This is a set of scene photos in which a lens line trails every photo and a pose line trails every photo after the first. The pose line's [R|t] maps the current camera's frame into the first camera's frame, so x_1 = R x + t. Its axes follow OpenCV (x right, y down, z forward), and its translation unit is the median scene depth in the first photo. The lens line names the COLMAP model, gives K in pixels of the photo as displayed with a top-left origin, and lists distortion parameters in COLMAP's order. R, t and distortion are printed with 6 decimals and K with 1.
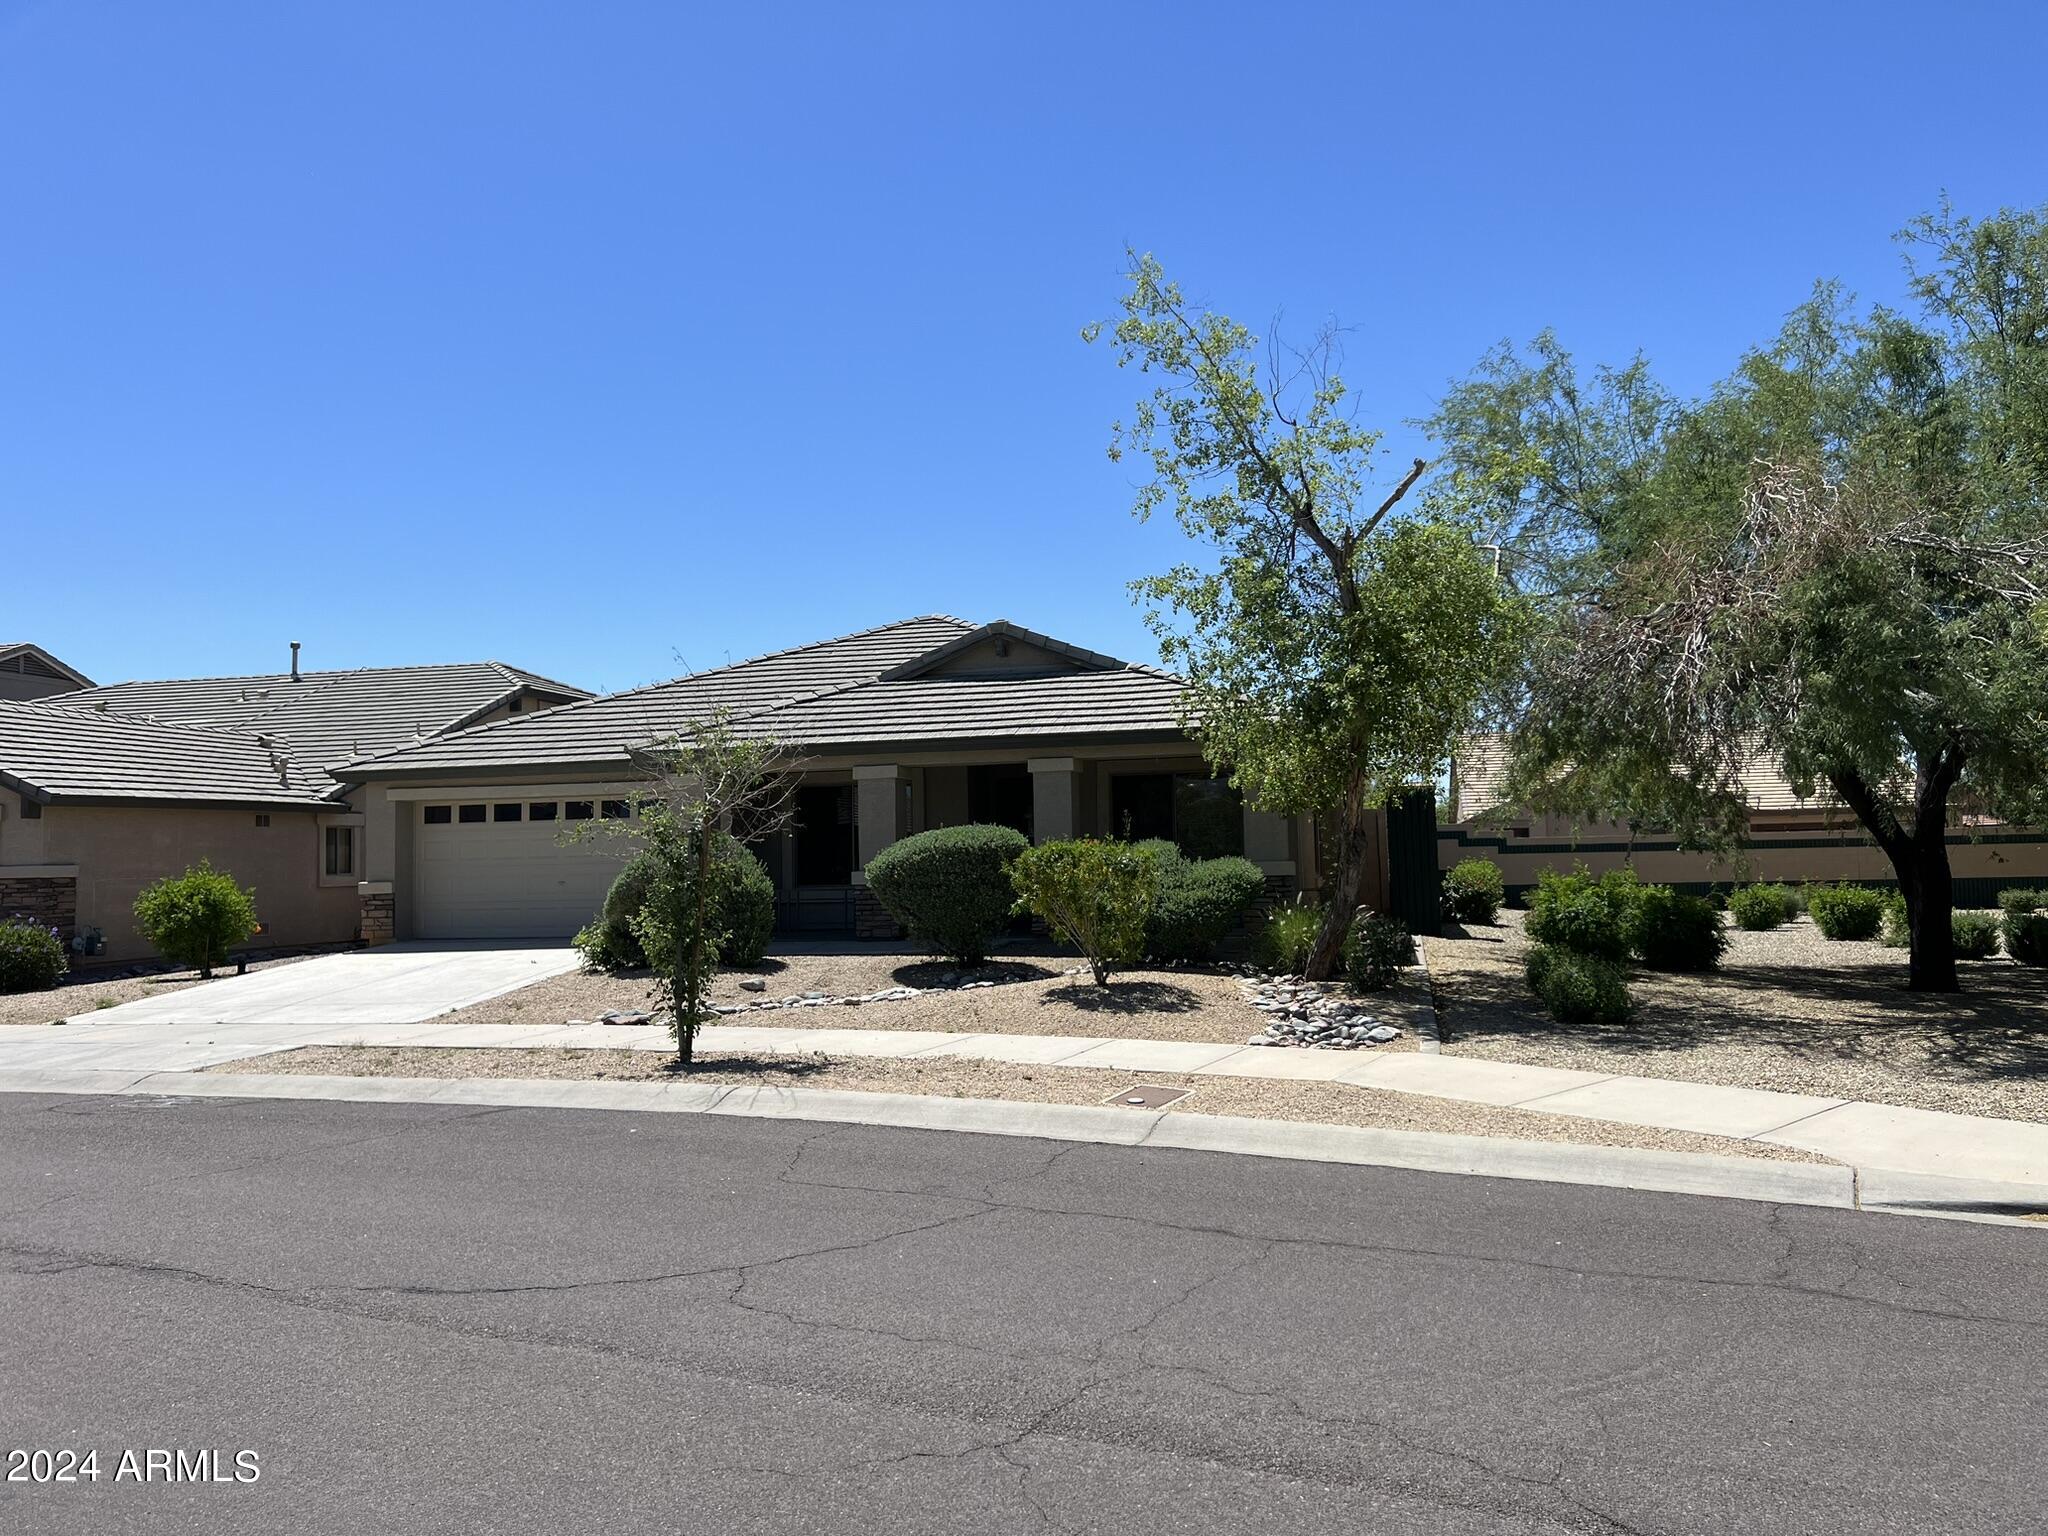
lens RADIAL K [[1550.6, 0, 1016.5], [0, 1550.6, 778.5], [0, 0, 1]] dist [0.090658, -0.116188]
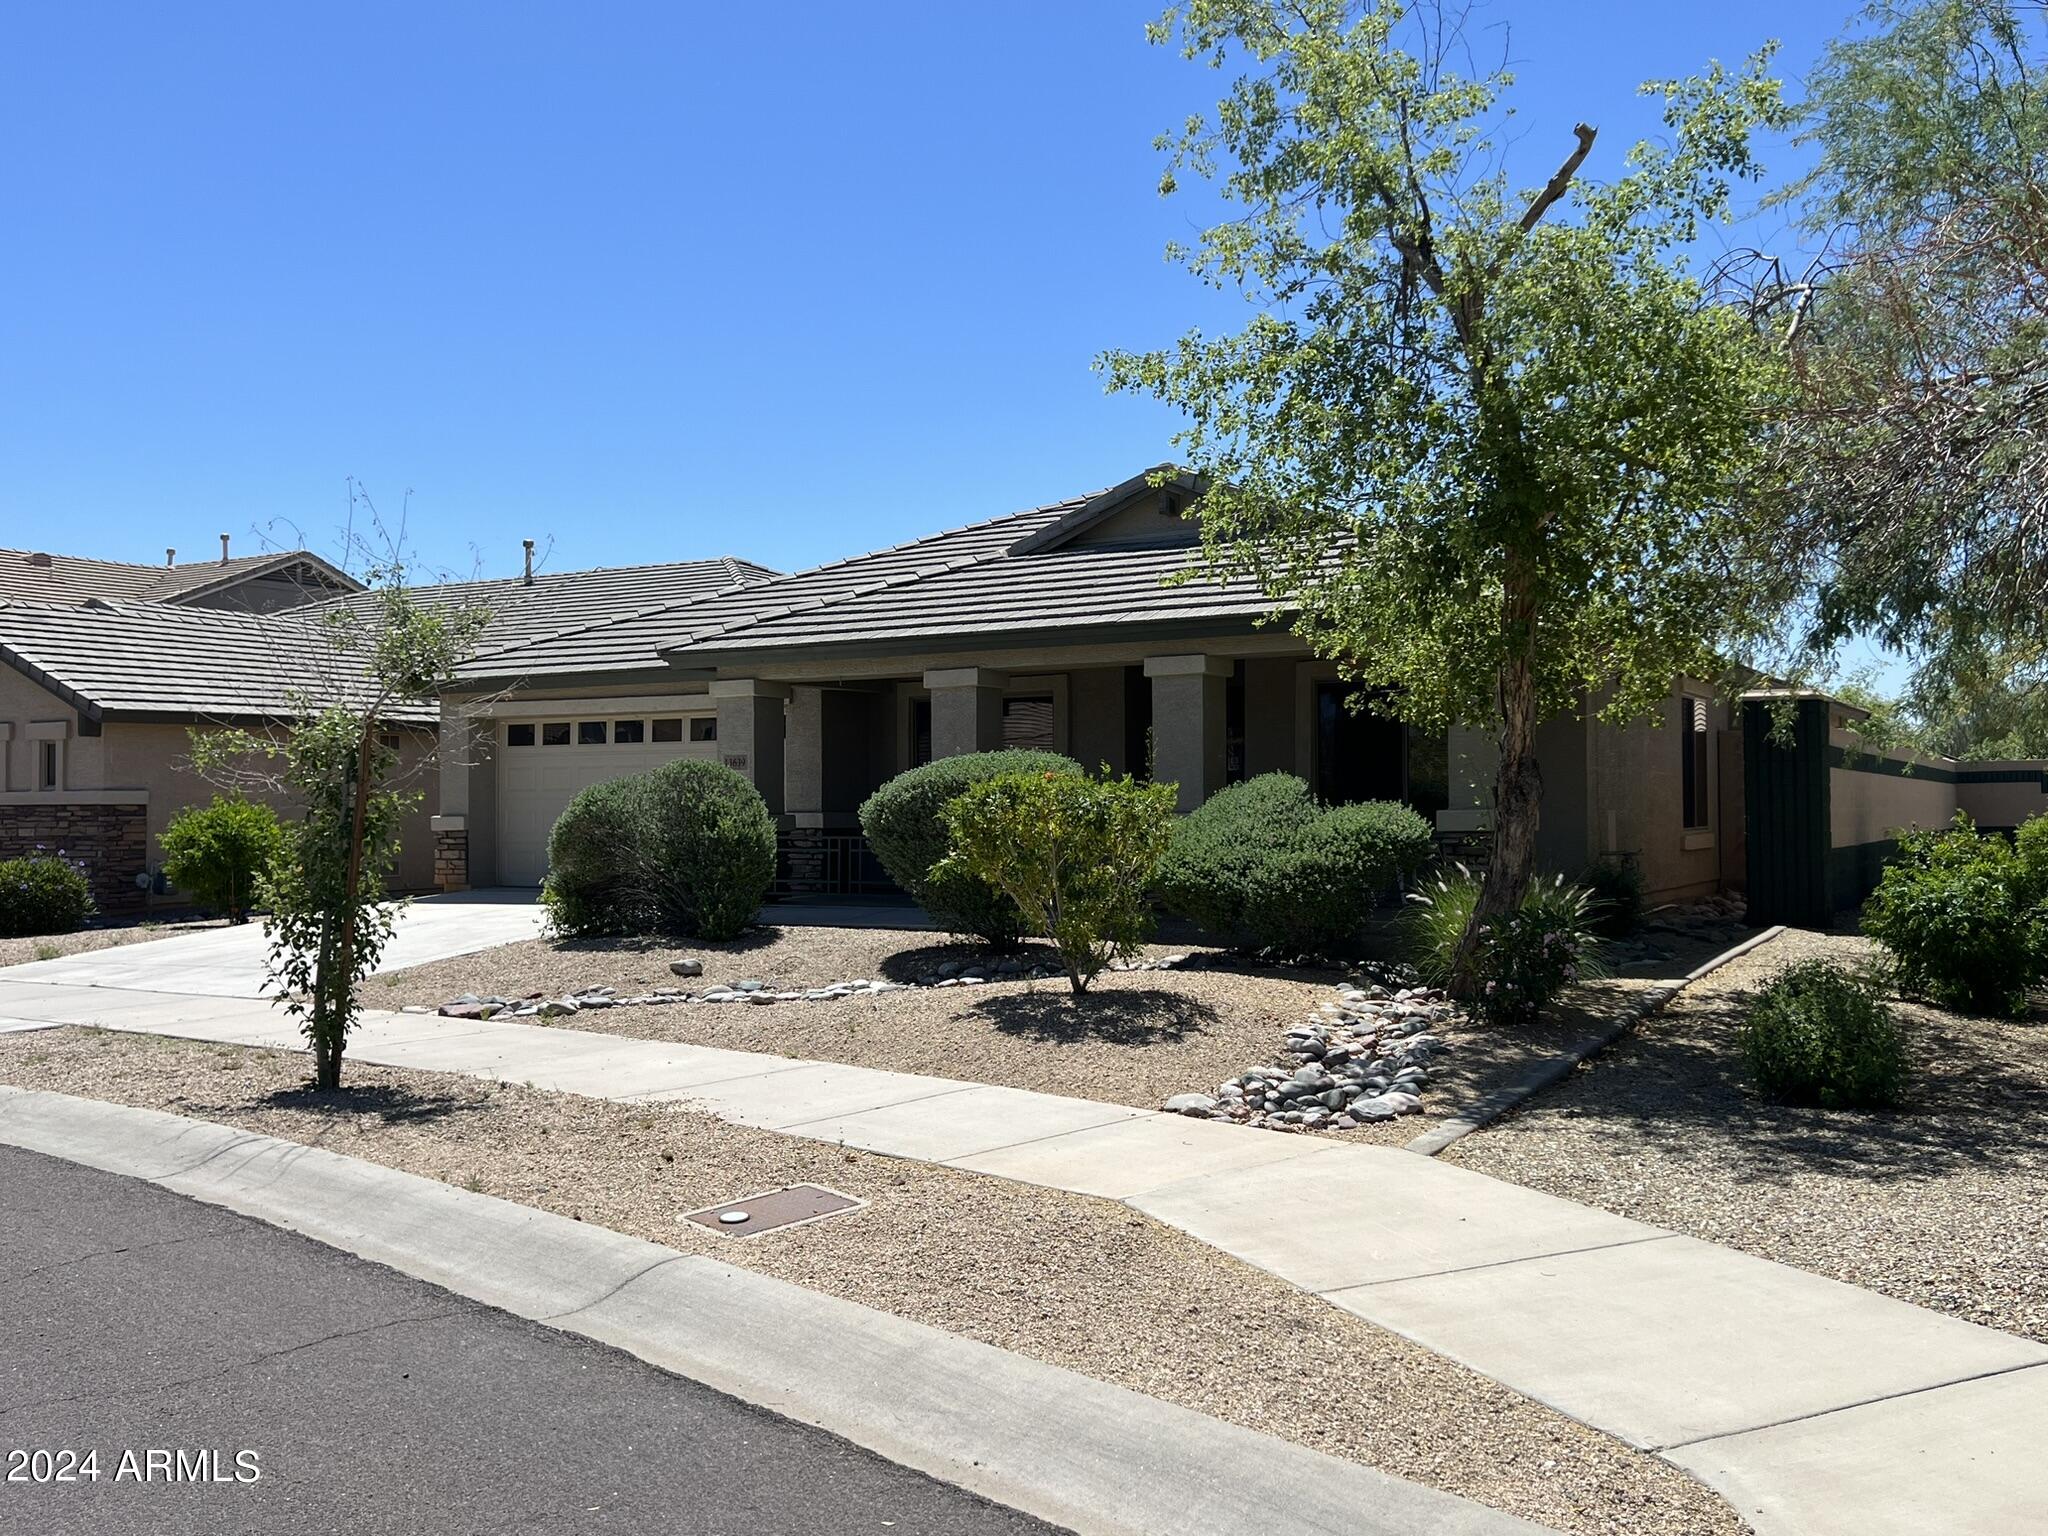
lens RADIAL K [[1813.0, 0, 1024.0], [0, 1813.0, 768.0], [0, 0, 1]] dist [0.113489, -0.193663]
pose [[0.956985, 0.009385, -0.289986, 0.197321], [0.000845, 0.999382, 0.035131, 0.008599], [0.290136, -0.033865, 0.956386, 0.203727]]
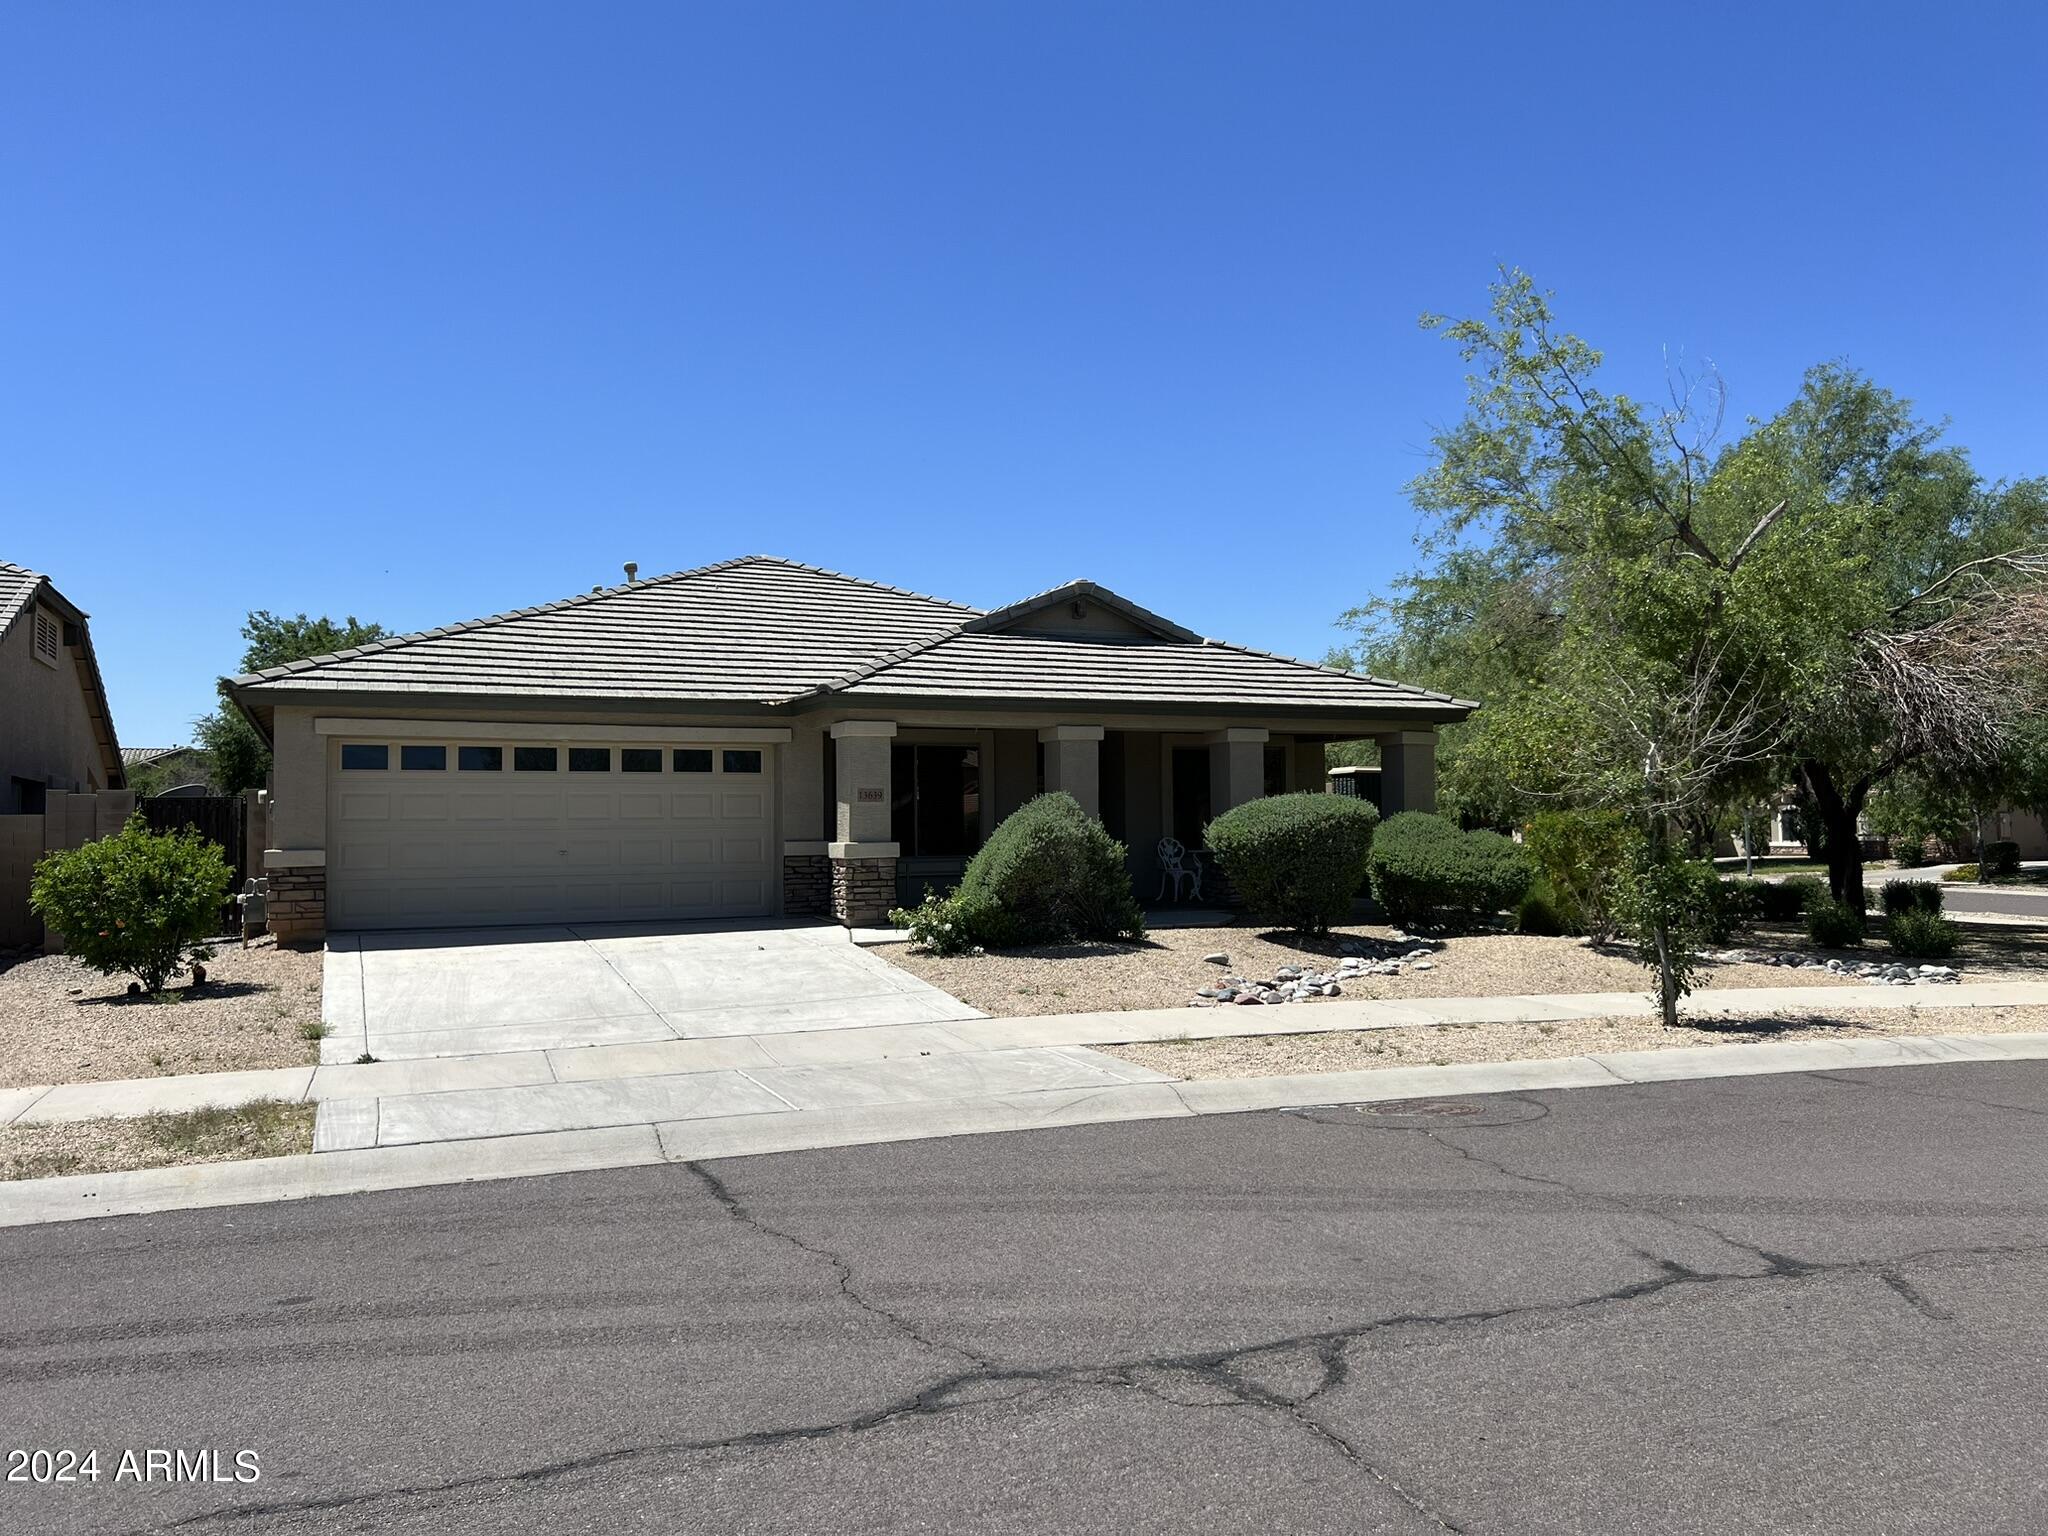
lens RADIAL K [[1545.6, 0, 1032.0], [0, 1545.6, 764.6], [0, 0, 1]] dist [0.116783, -0.204482]
pose [[0.787444, 0.040967, 0.615023, -0.710429], [-0.039999, 0.999082, -0.015337, 0.031395], [-0.615087, -0.012523, 0.788360, 0.304312]]
